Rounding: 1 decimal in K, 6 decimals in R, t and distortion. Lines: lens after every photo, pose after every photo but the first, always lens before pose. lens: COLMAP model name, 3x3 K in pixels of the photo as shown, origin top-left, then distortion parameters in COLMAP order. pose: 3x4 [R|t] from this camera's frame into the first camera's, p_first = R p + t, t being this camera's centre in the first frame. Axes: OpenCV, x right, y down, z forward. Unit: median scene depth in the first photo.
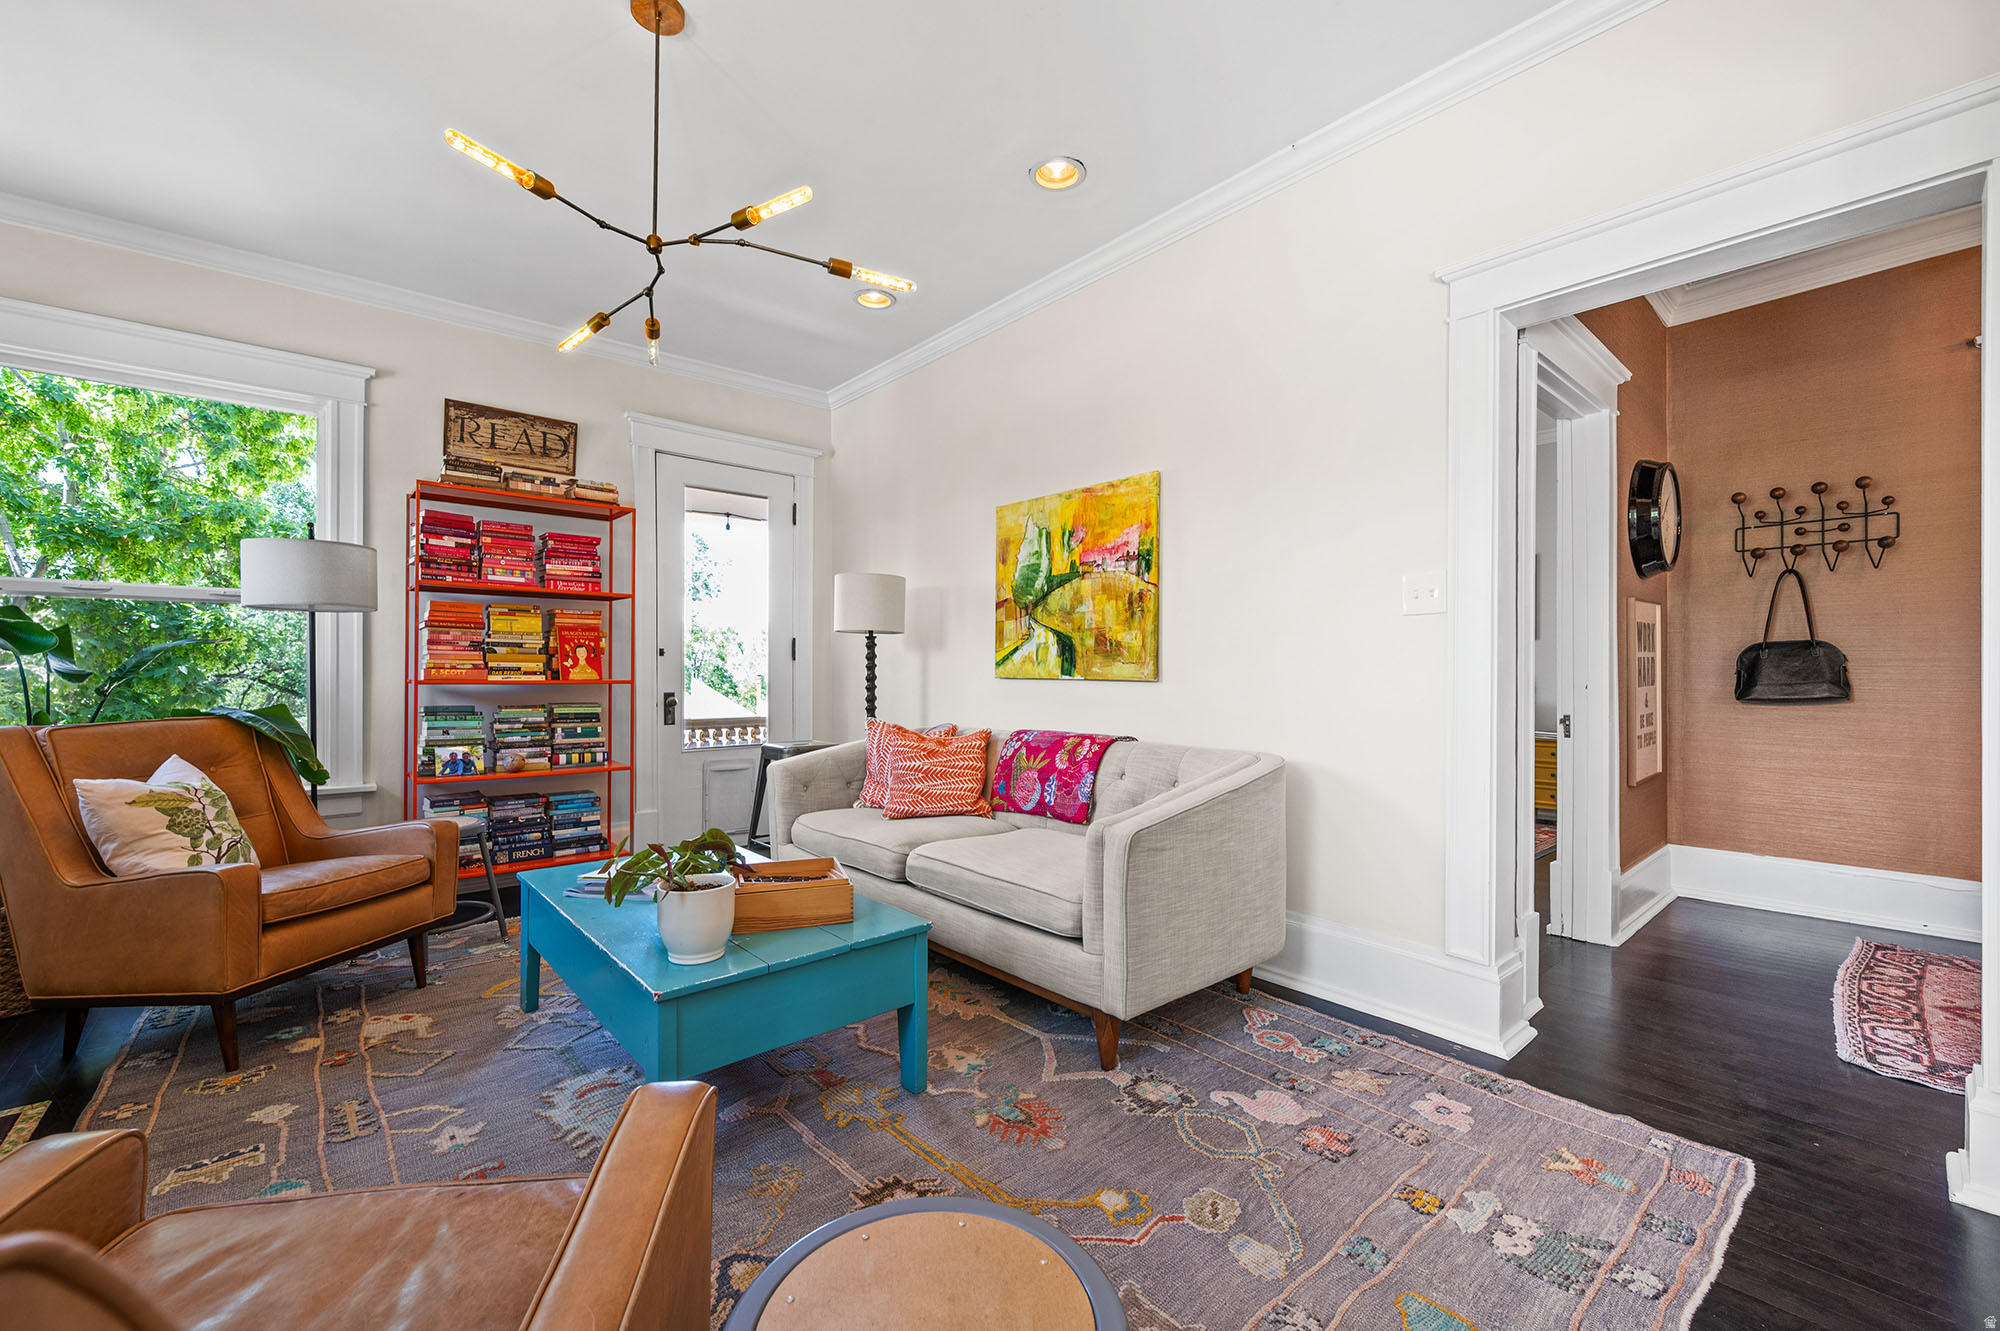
lens RADIAL K [[809.4, 0, 1007.0], [0, 809.4, 673.9], [0, 0, 1]] dist [-0.001938, -0.000168]
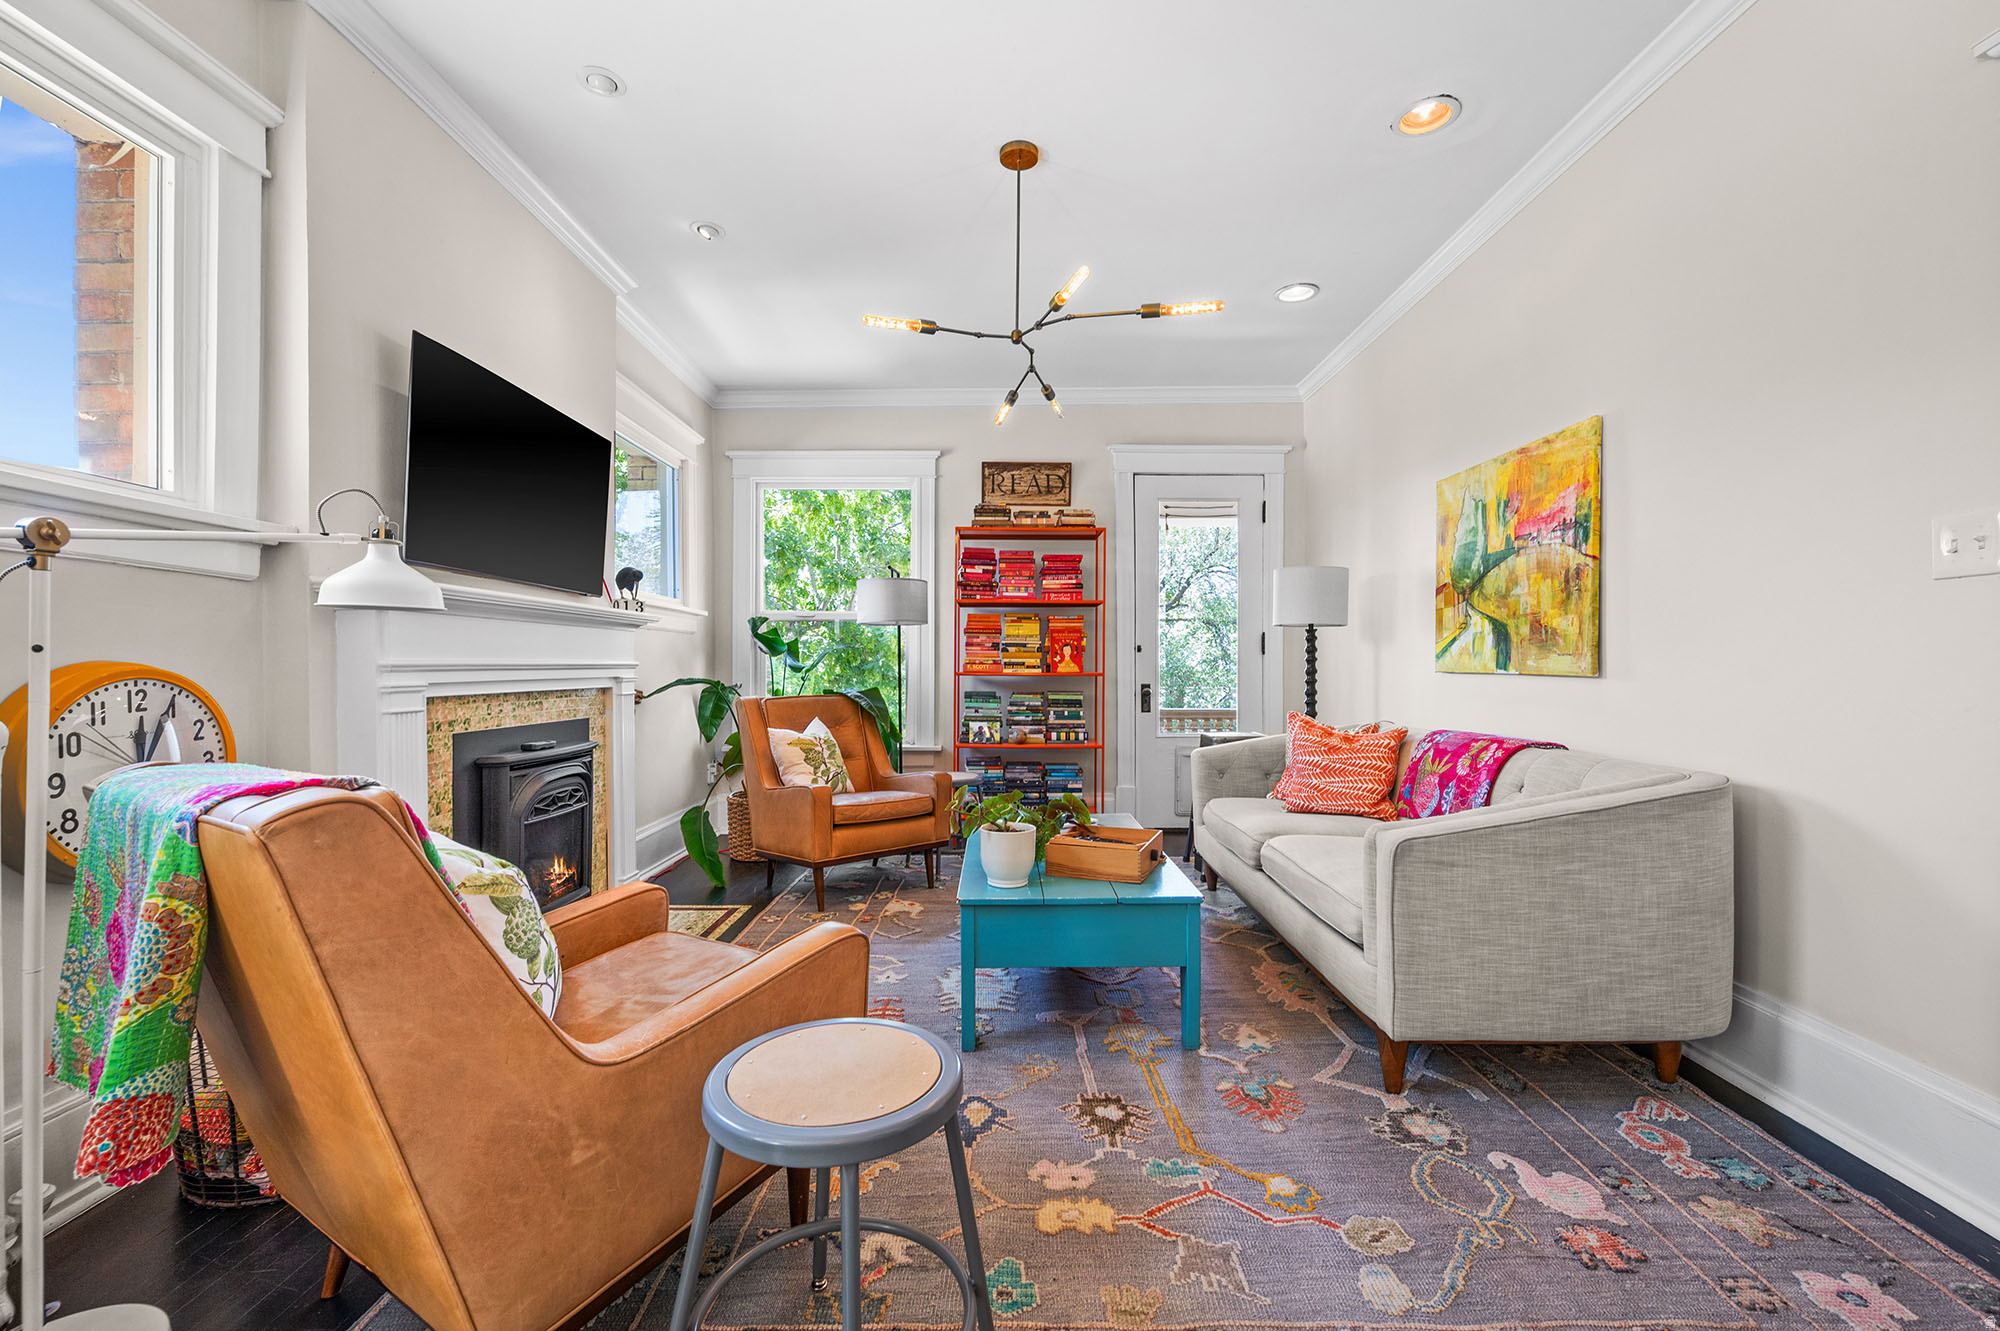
lens RADIAL K [[823.6, 0, 1005.4], [0, 823.6, 667.2], [0, 0, 1]] dist [0.000621, -0.000118]
pose [[0.753951, -0.000276, -0.656931, 0.247589], [0.000210, 1.000000, -0.000179, -0.000404], [0.656931, -0.000003, 0.753951, -0.004399]]
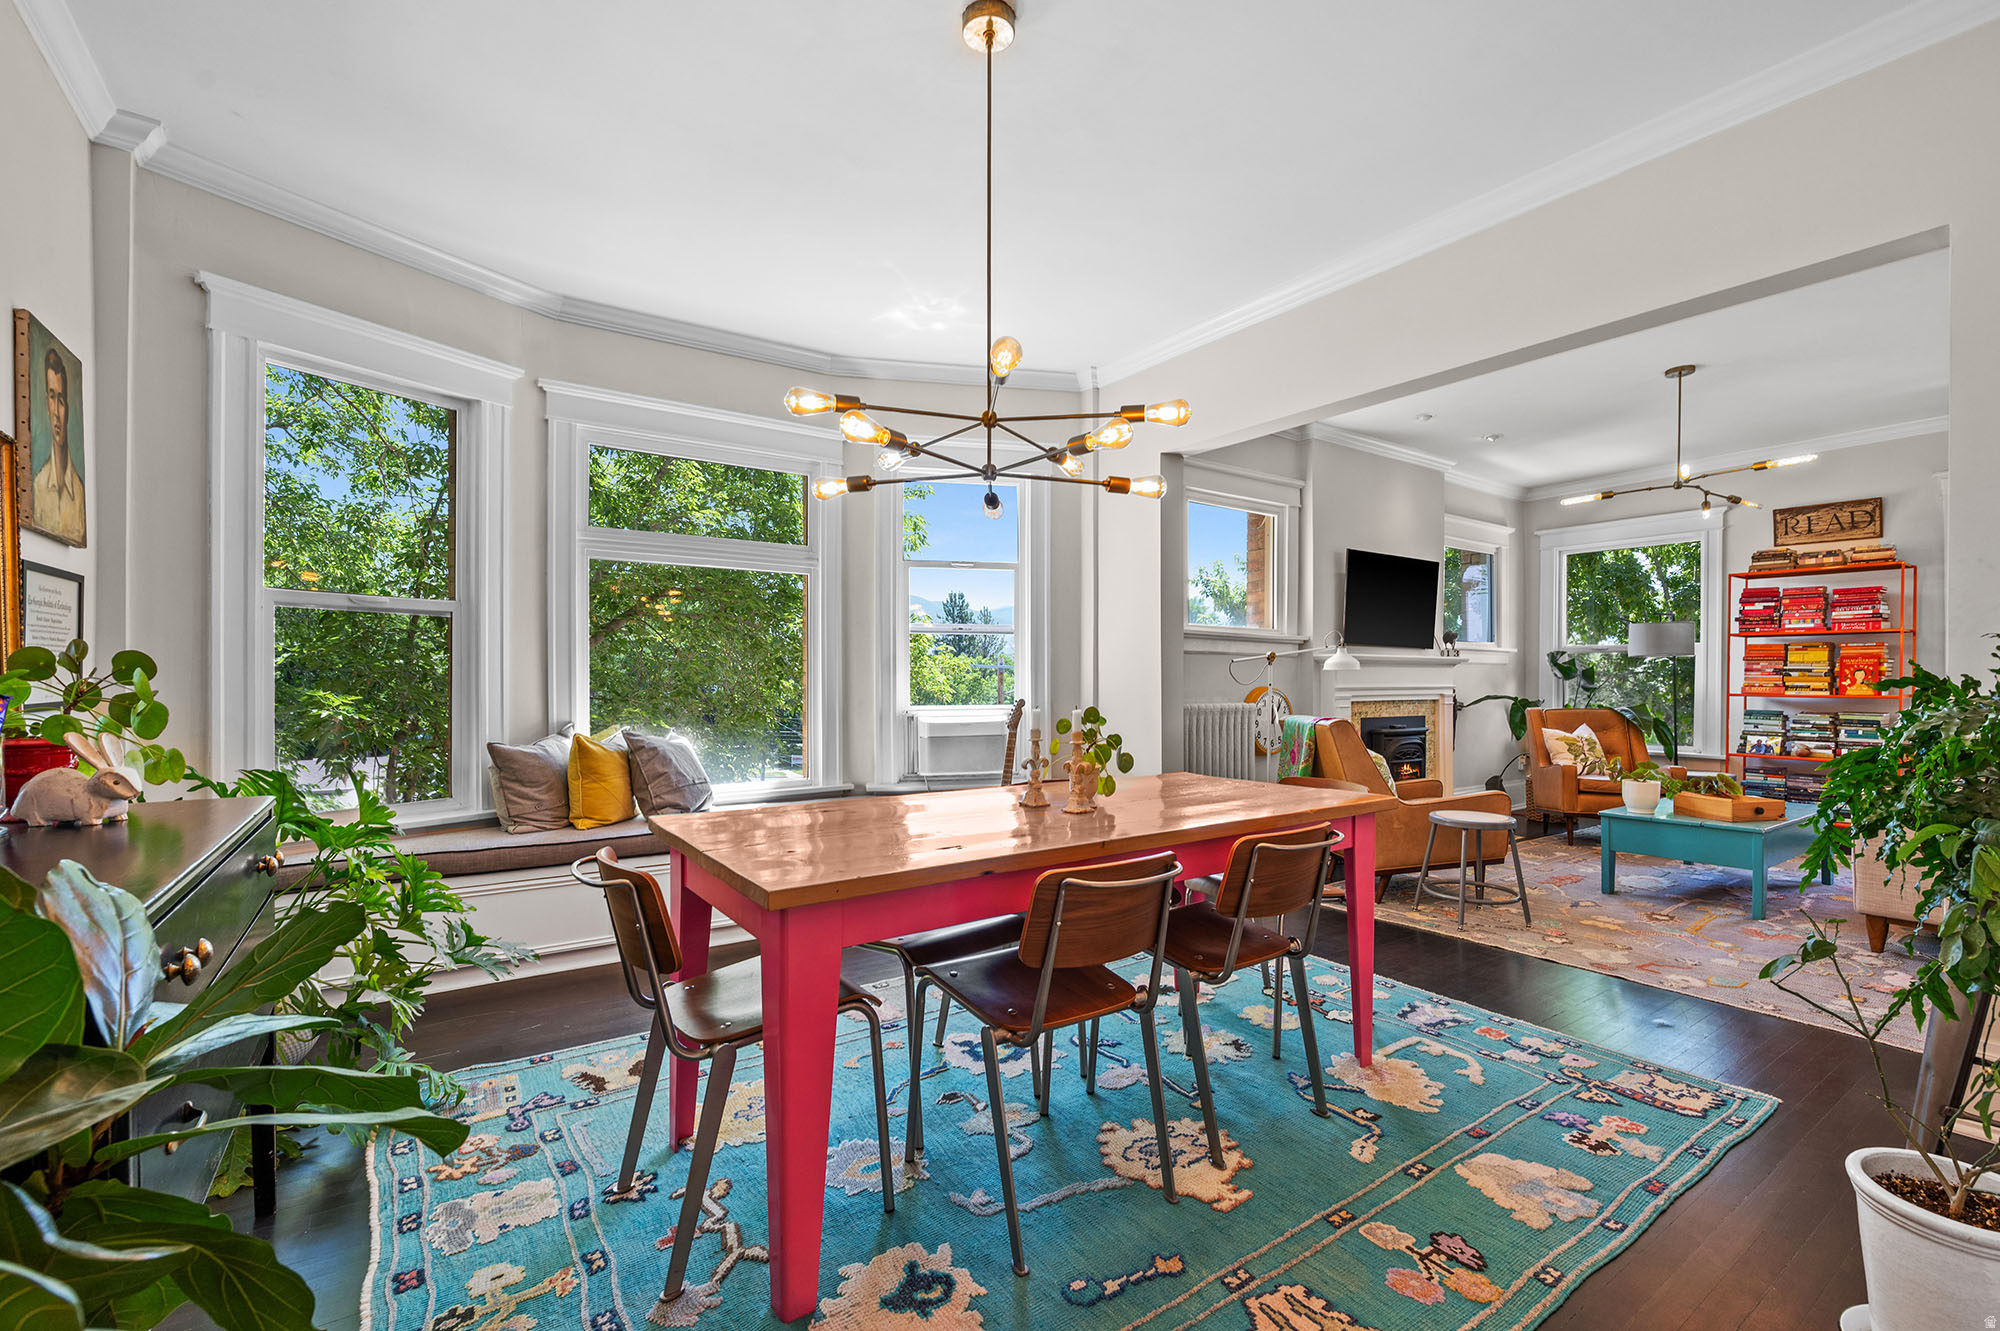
lens RADIAL K [[861.4, 0, 1017.2], [0, 861.4, 682.9], [0, 0, 1]] dist [-0.000310, -0.000059]
pose [[-0.103620, 0.001140, -0.994616, 1.151371], [-0.002658, 0.999995, 0.001423, -0.012433], [0.994613, 0.002791, -0.103616, -0.271603]]
